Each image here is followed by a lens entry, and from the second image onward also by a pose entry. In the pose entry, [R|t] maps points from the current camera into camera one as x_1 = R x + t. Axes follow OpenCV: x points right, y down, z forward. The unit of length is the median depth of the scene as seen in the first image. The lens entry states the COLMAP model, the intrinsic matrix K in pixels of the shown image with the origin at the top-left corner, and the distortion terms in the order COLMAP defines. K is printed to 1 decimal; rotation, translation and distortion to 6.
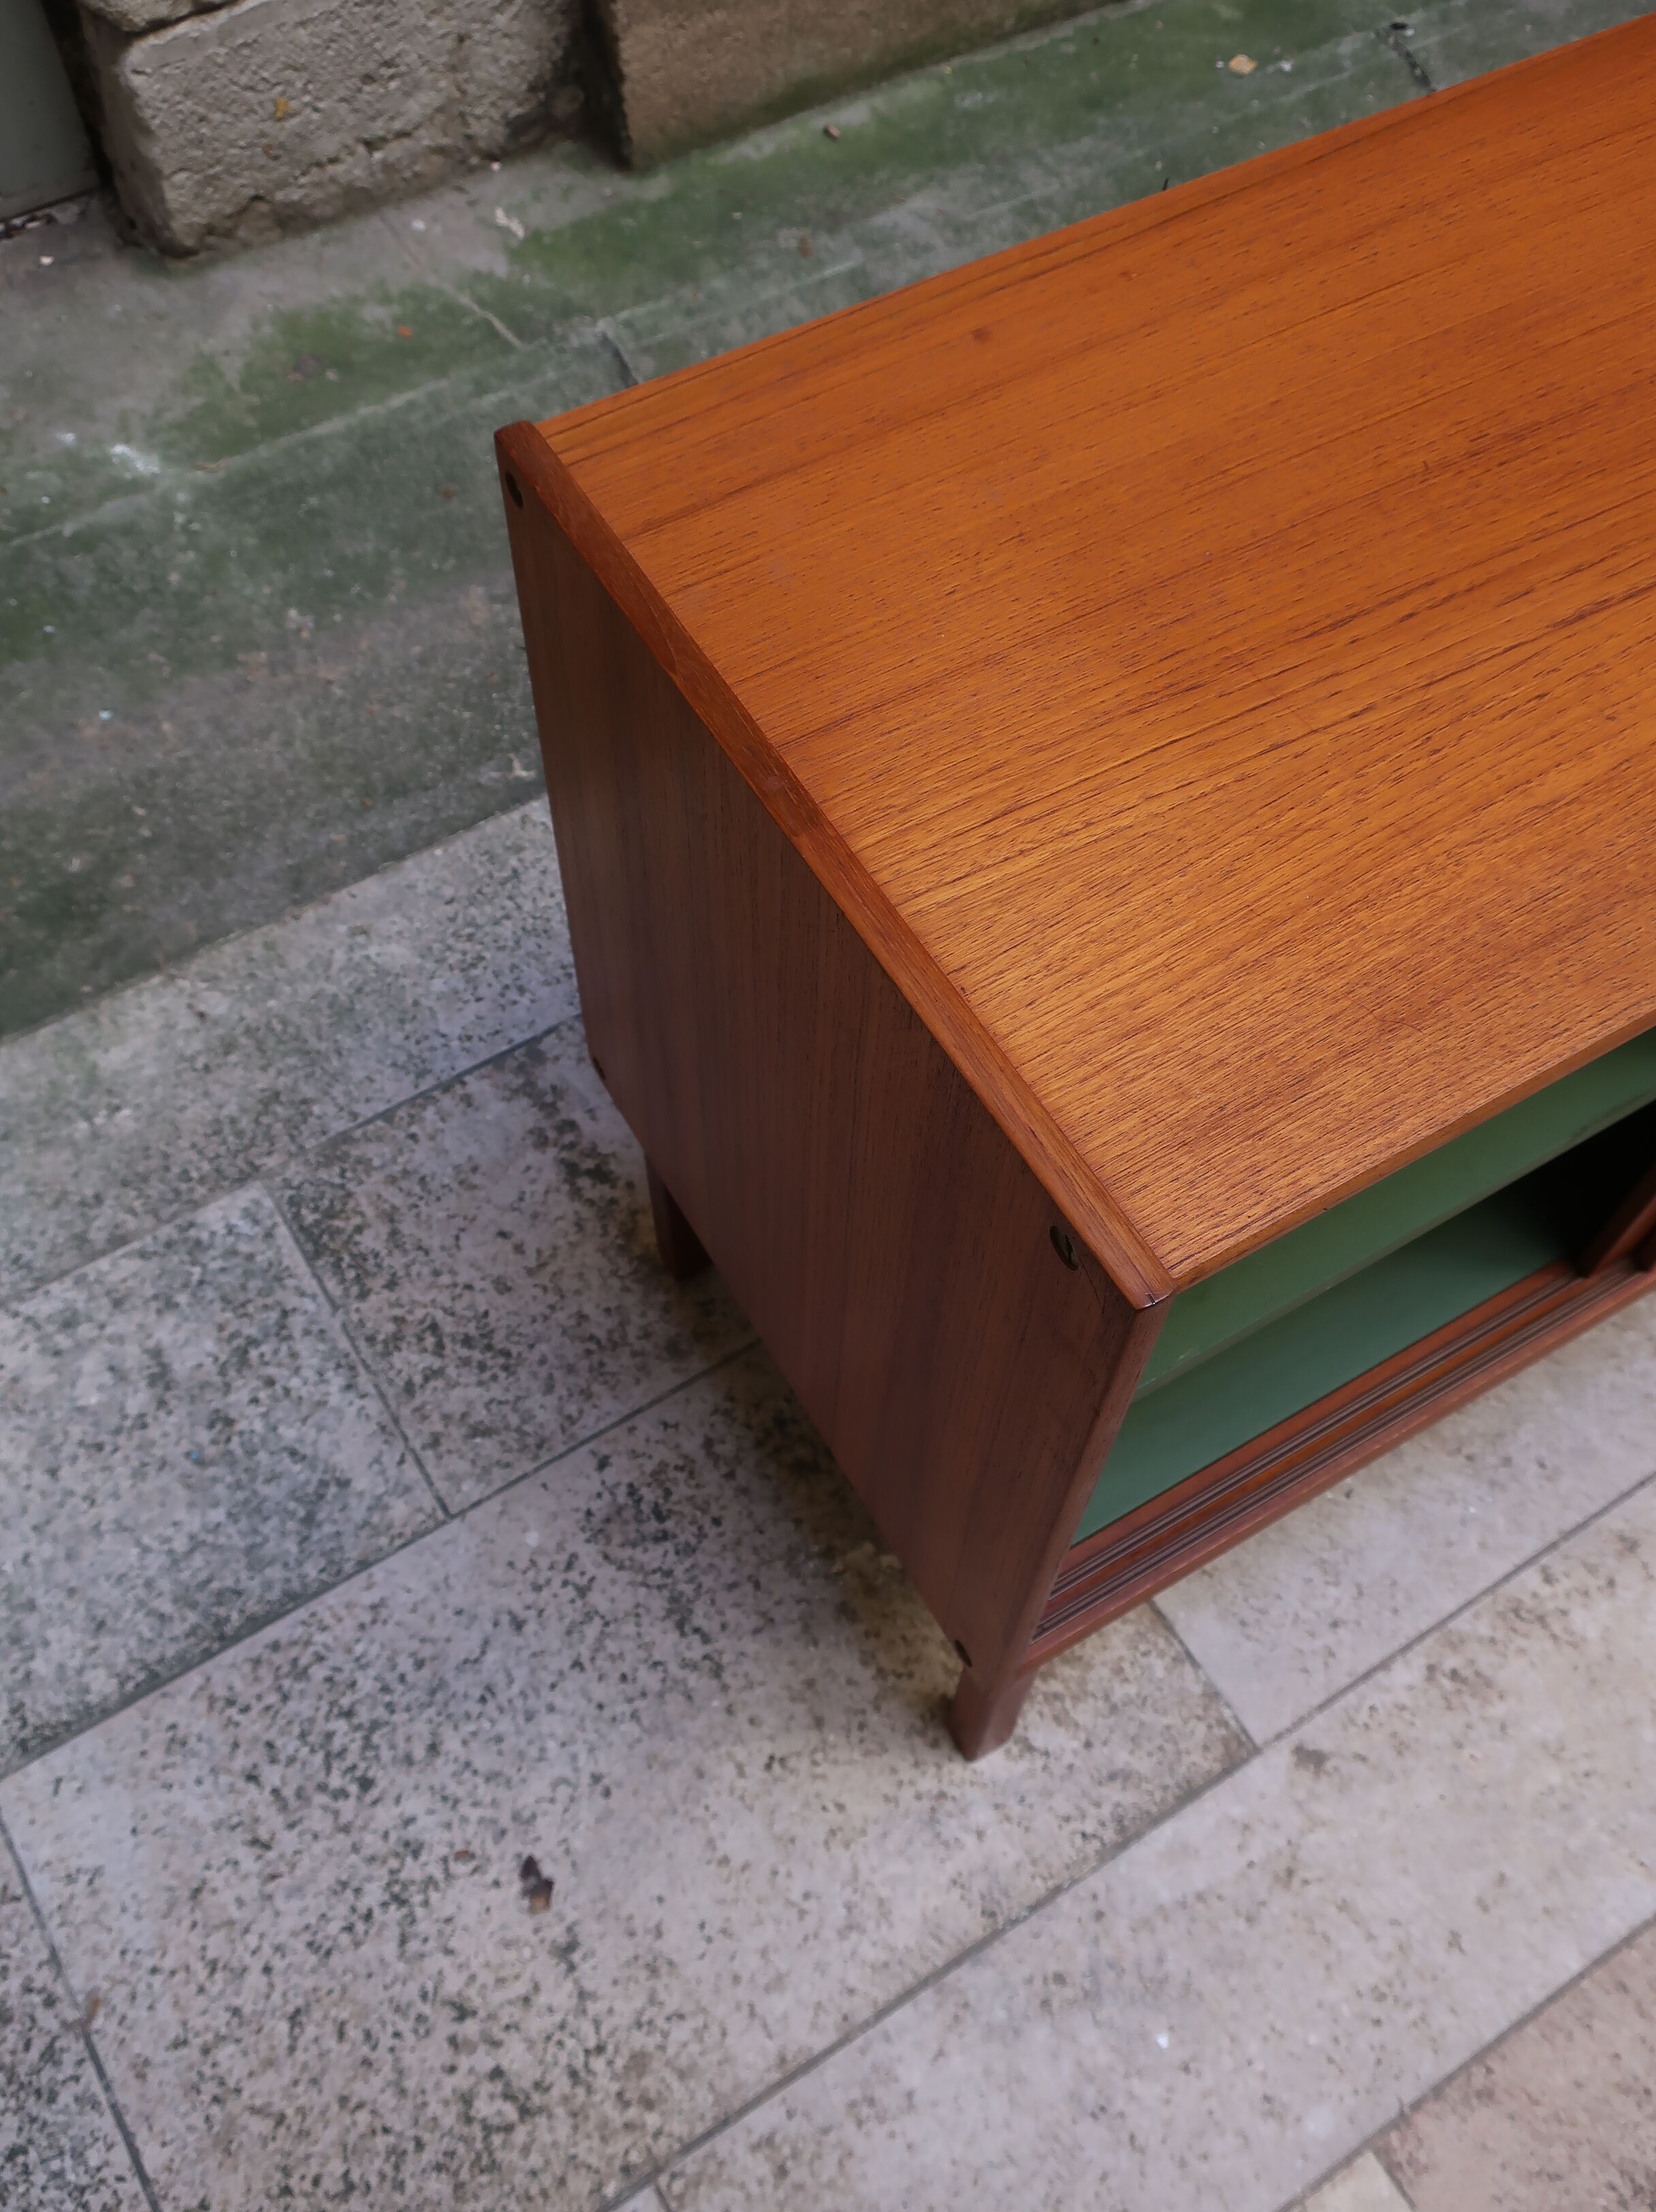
lens RADIAL K [[1972.0, 0, 833.8], [0, 1972.0, 1101.3], [0, 0, 1]] dist [0.004223, -0.008320]
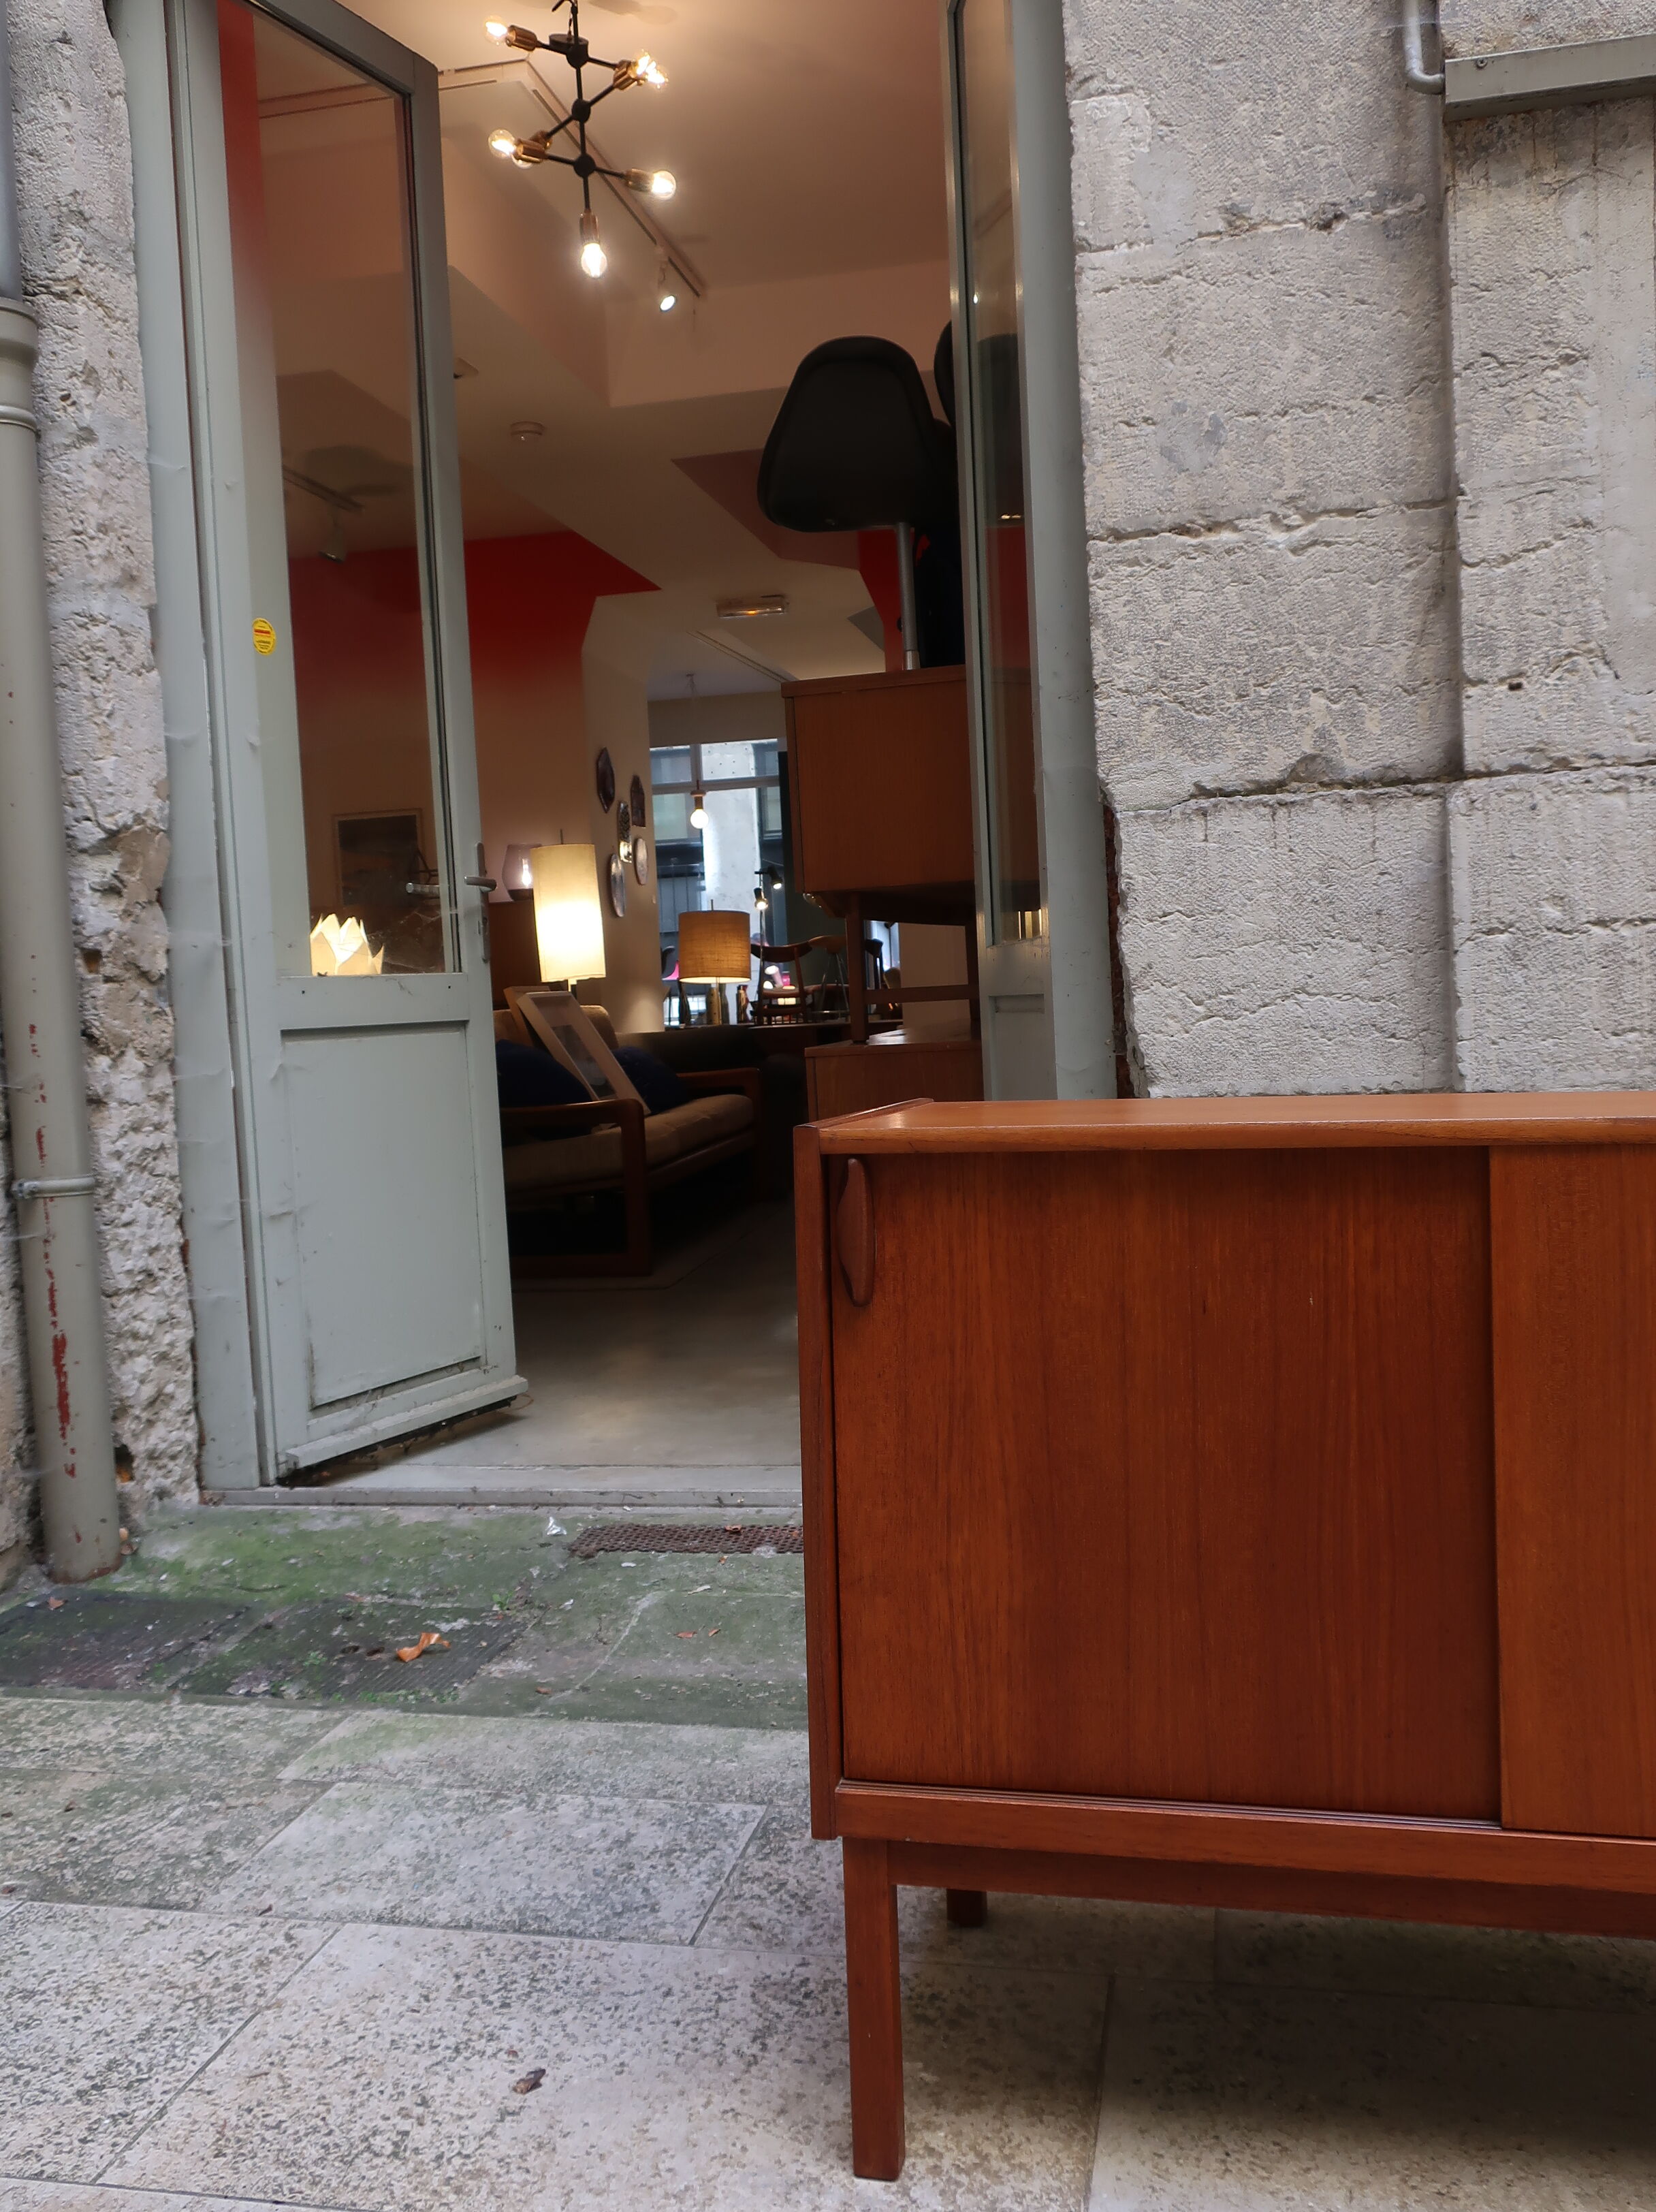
lens RADIAL K [[1972.0, 0, 811.8], [0, 1972.0, 1060.3], [0, 0, 1]] dist [0.004223, -0.008320]
pose [[0.713367, -0.032804, -0.700023, 0.790678], [-0.576326, 0.540834, -0.612656, 0.645234], [0.398694, 0.840490, 0.366907, 0.065062]]
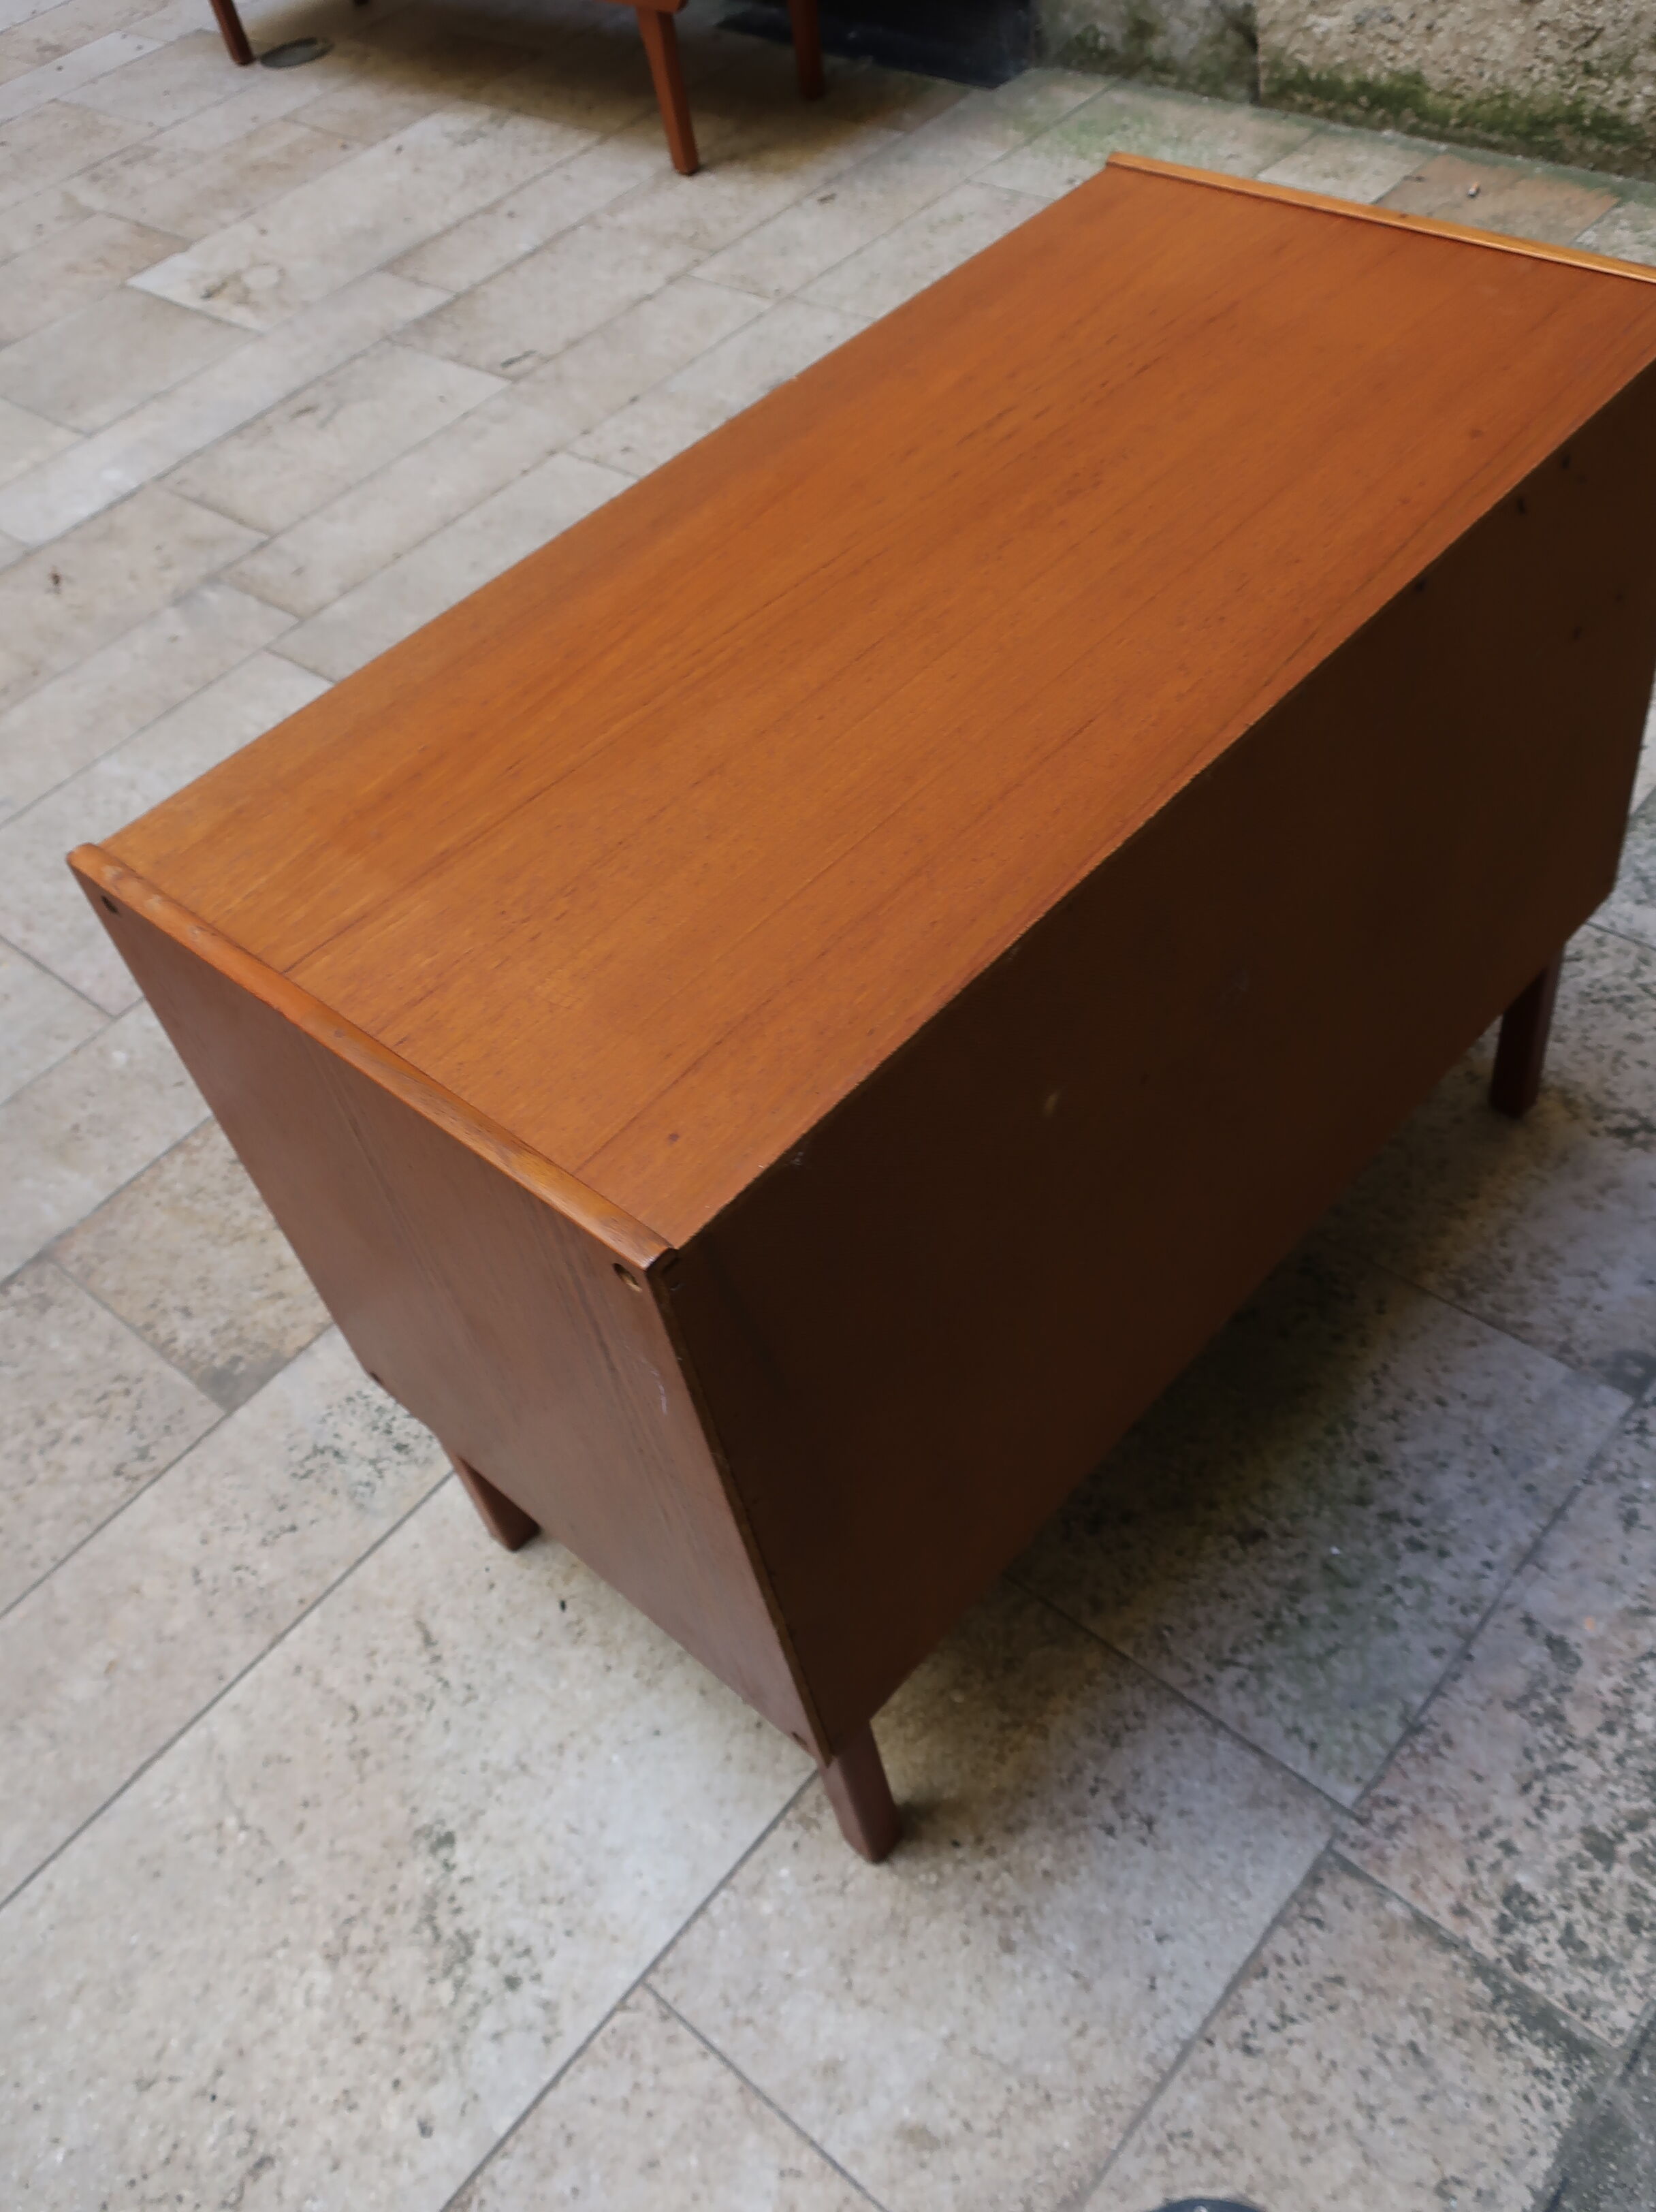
lens RADIAL K [[1972.0, 0, 829.0], [0, 1972.0, 1095.5], [0, 0, 1]] dist [0.004223, -0.008320]
pose [[-0.953141, 0.285526, -0.099982, 0.475689], [-0.173646, -0.245721, 0.953660, -1.071316], [0.247727, 0.926335, 0.283788, 0.594021]]
